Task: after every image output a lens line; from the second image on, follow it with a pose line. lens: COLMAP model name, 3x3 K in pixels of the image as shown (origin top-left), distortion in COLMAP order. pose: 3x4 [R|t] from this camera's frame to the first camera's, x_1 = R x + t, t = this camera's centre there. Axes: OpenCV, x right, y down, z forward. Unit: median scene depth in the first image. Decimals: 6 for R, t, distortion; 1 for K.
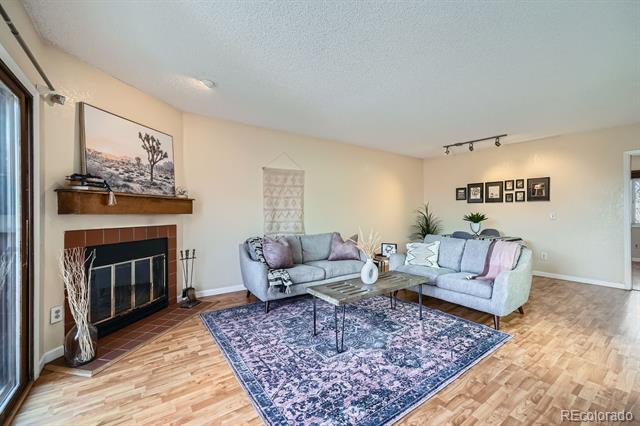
lens RADIAL K [[265.4, 0, 321.2], [0, 265.4, 209.3], [0, 0, 1]] dist [-0.010224, 0.006284]
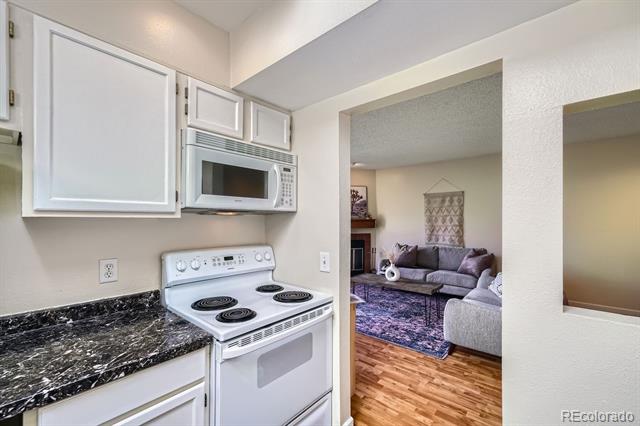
lens RADIAL K [[265.4, 0, 320.9], [0, 265.4, 221.4], [0, 0, 1]] dist [-0.010224, 0.006284]
pose [[0.233370, 0.009671, -0.972340, 1.309543], [0.010939, 0.999861, 0.012570, -0.057902], [0.972327, -0.013570, 0.233231, 0.258407]]
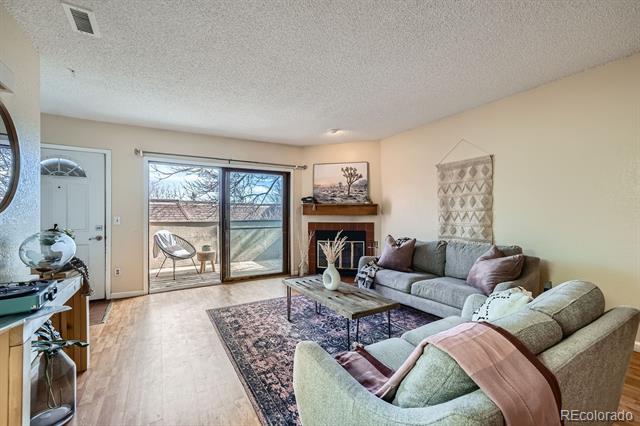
lens RADIAL K [[265.4, 0, 319.6], [0, 265.4, 215.1], [0, 0, 1]] dist [-0.010224, 0.006284]
pose [[-0.073025, 0.007838, -0.997299, 0.999550], [0.013820, 0.999881, 0.006846, 0.005192], [0.997234, -0.013283, -0.073125, 0.910519]]
